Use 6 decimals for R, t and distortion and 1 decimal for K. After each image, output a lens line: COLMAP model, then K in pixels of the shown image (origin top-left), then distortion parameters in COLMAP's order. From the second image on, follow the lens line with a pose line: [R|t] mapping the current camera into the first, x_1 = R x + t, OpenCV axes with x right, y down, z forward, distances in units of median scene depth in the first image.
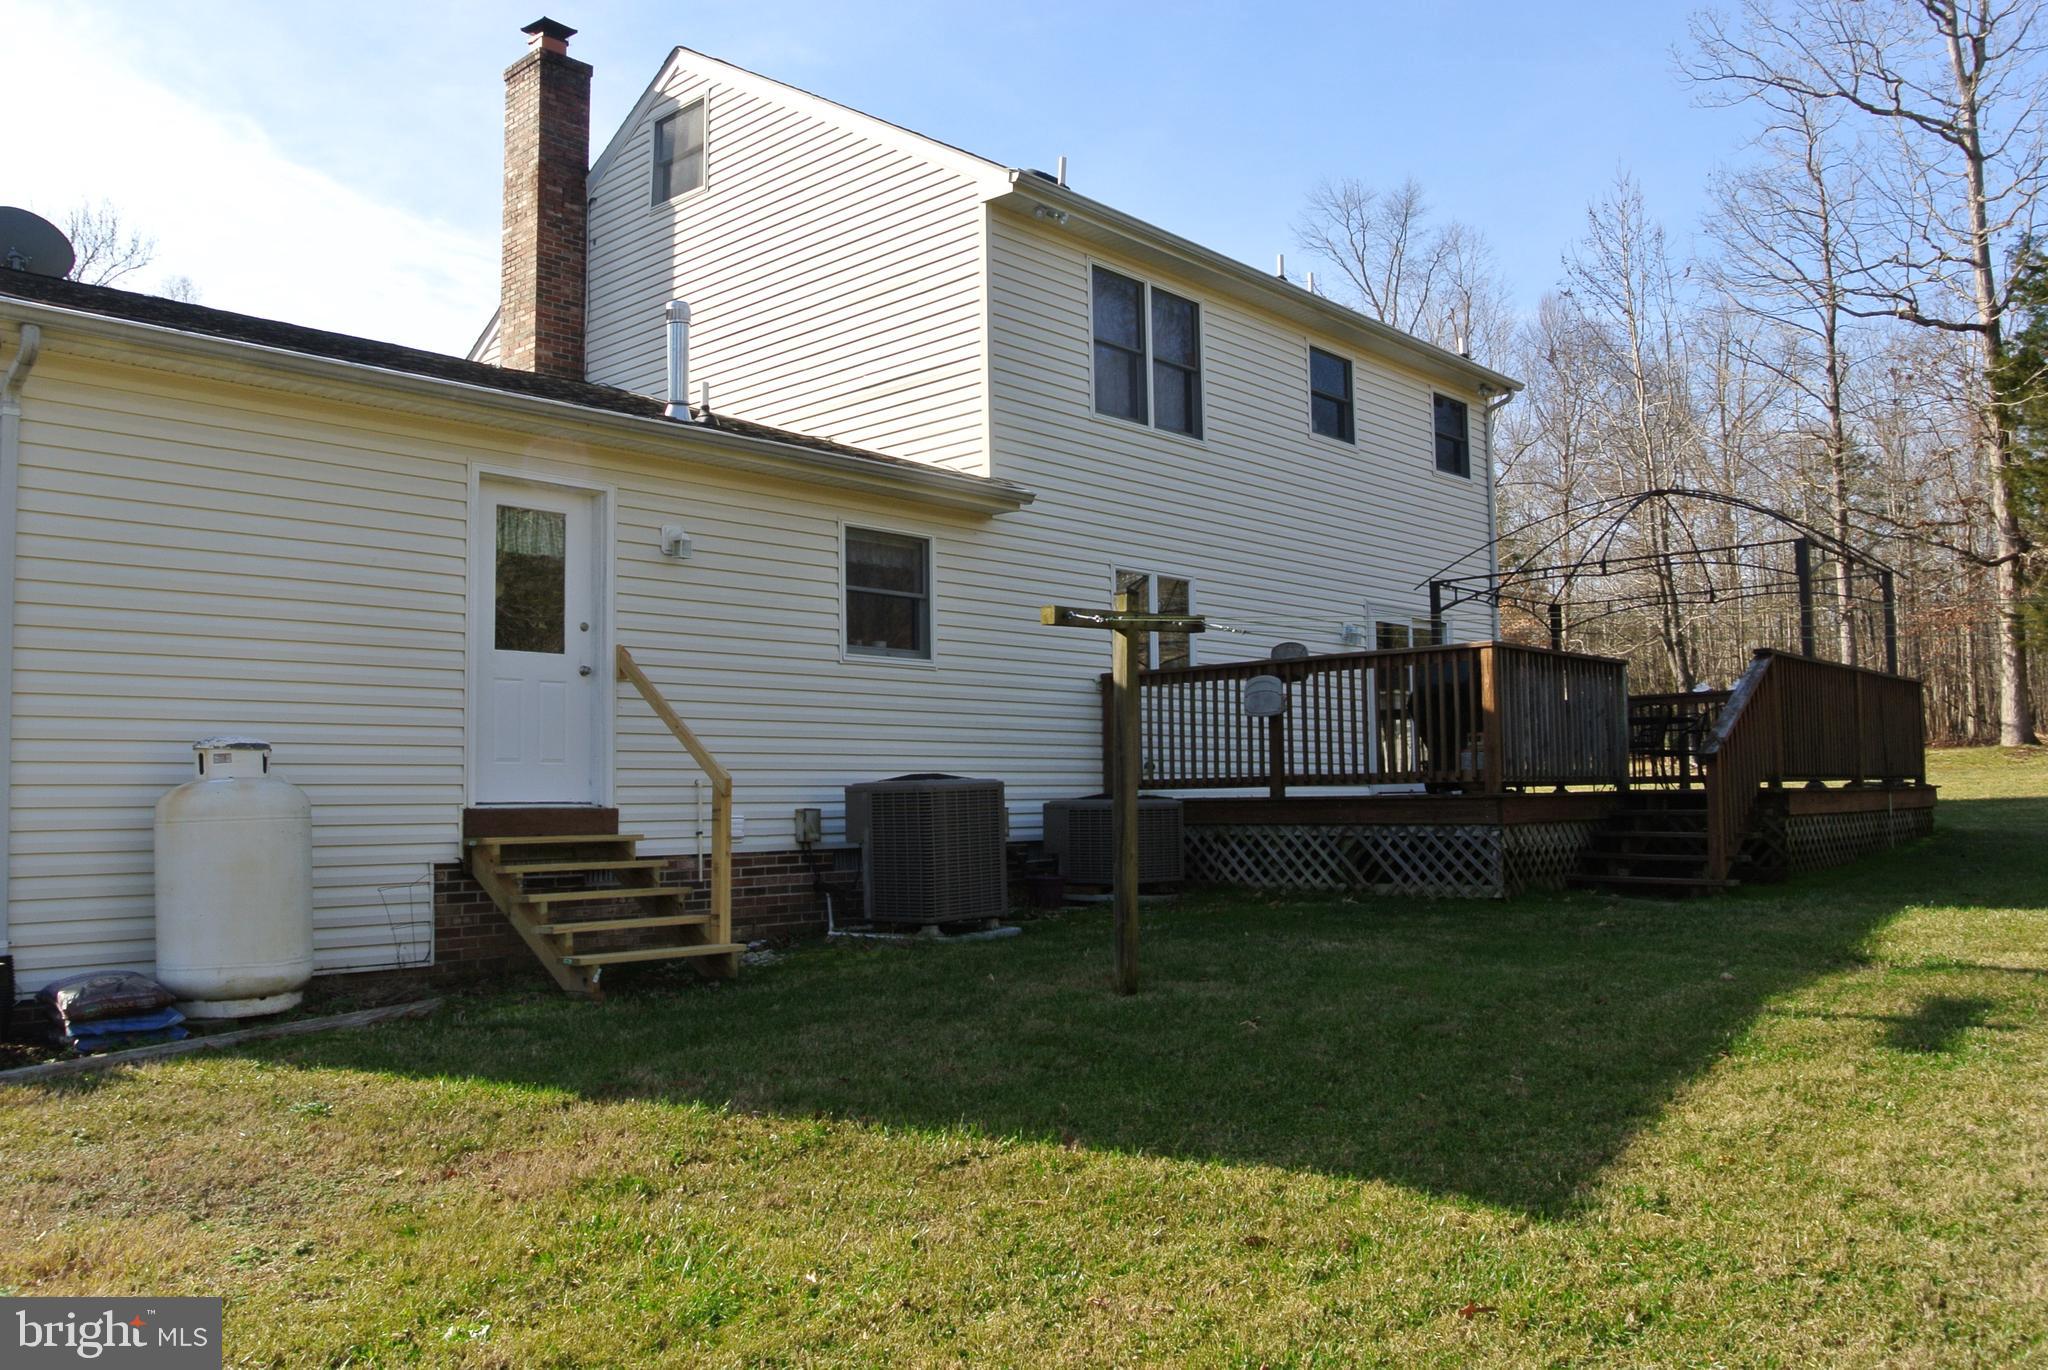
lens RADIAL K [[1594.0, 0, 1007.7], [0, 1594.0, 695.4], [0, 0, 1]] dist [-0.083263, 0.030291]
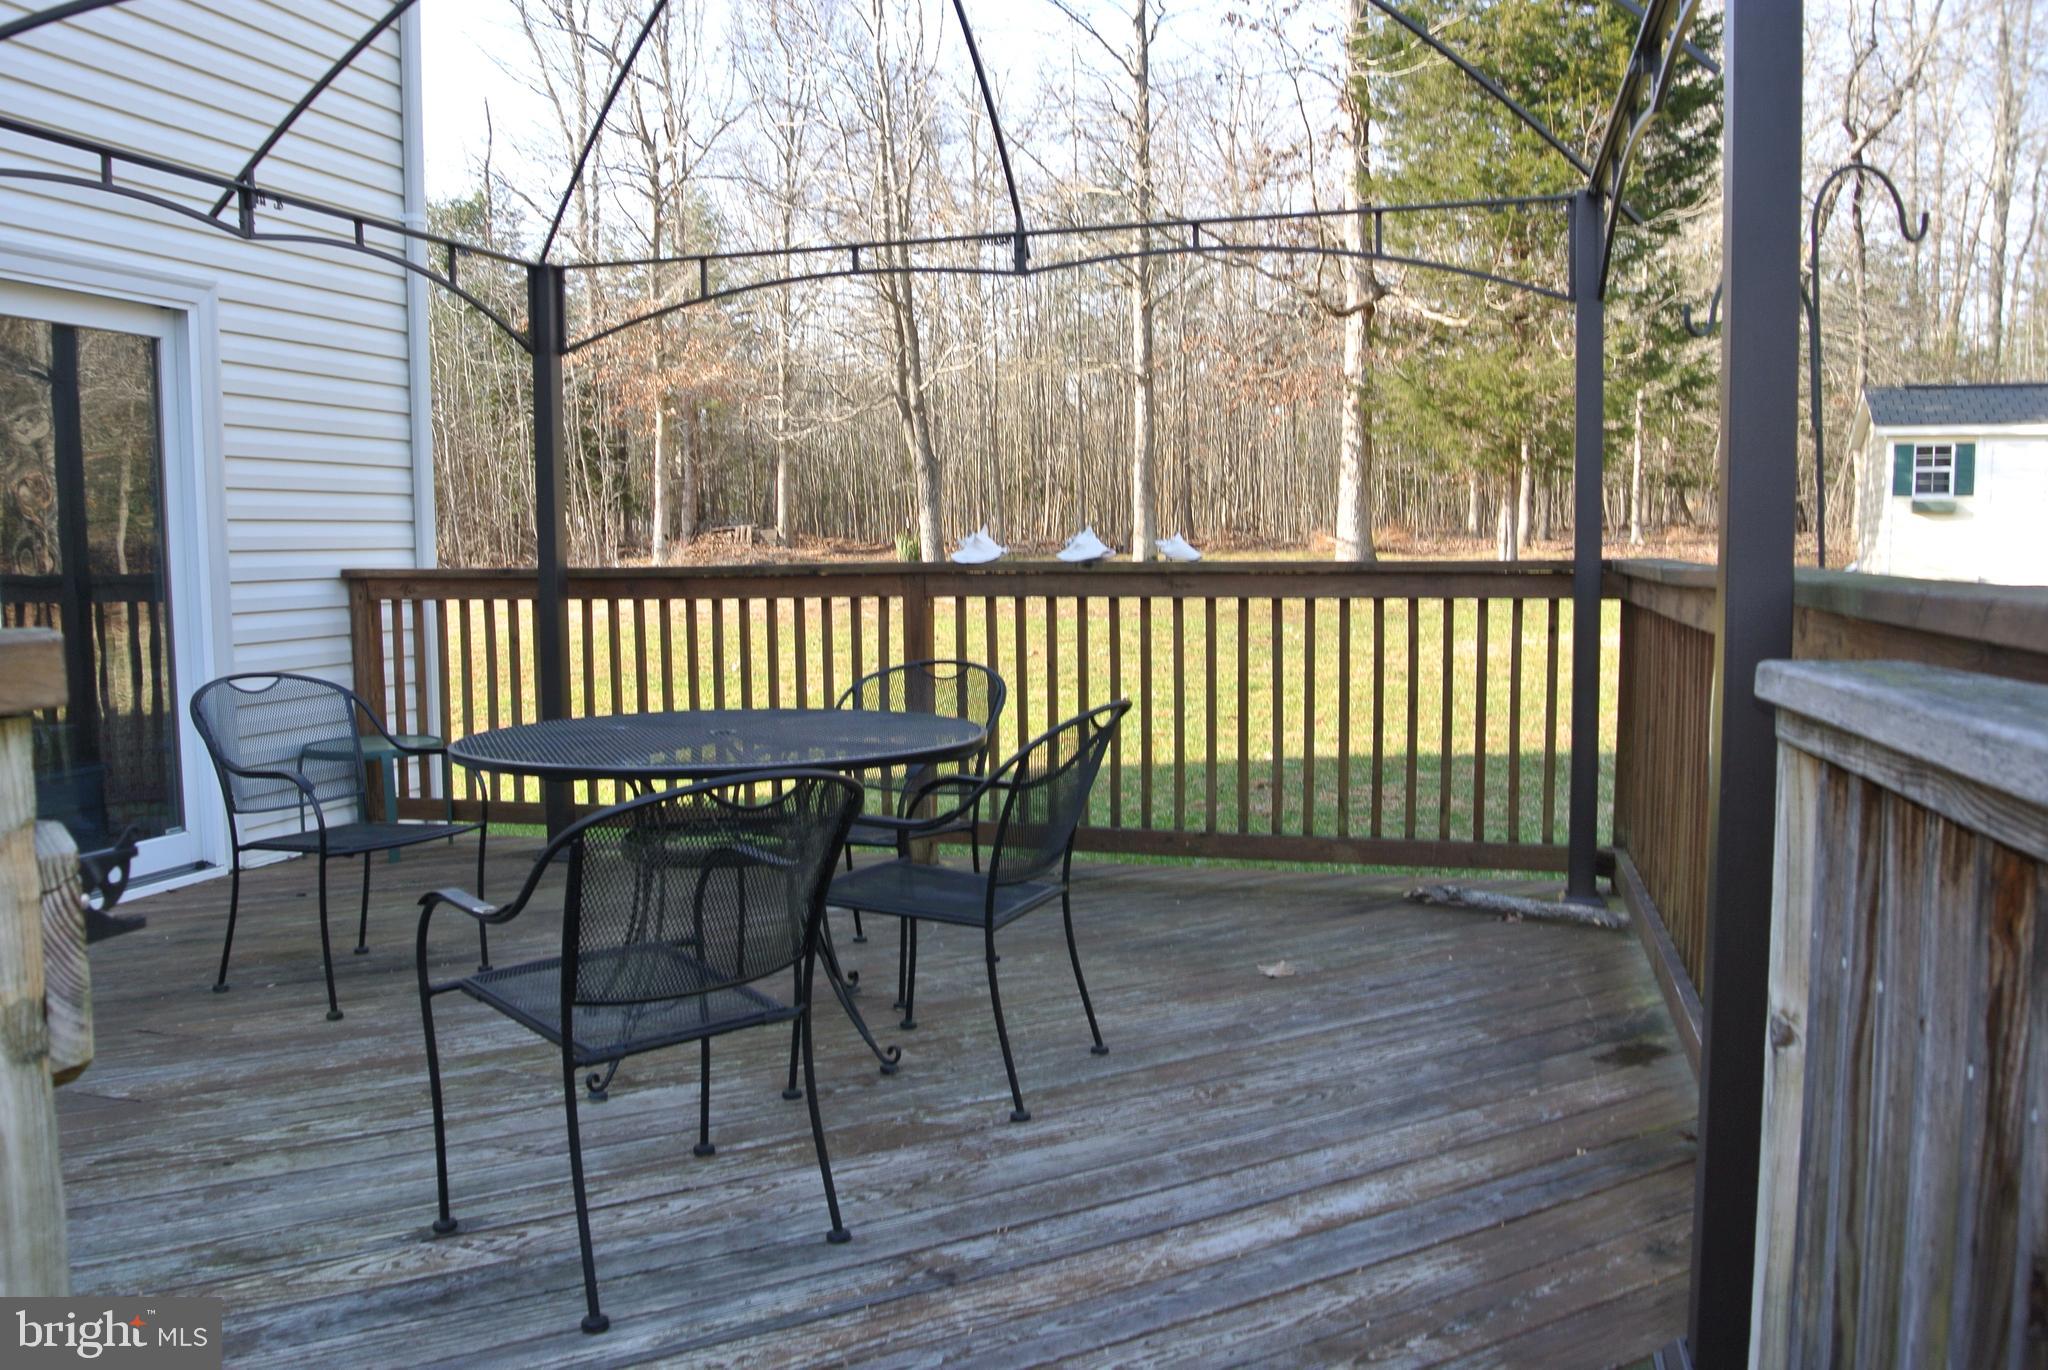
lens RADIAL K [[1594.0, 0, 1024.4], [0, 1594.0, 692.1], [0, 0, 1]] dist [-0.083263, 0.030291]
pose [[0.891573, -0.037633, 0.451311, 0.163588], [-0.030167, 0.989393, 0.142096, -0.011568], [-0.451872, -0.140304, 0.880981, 0.381501]]
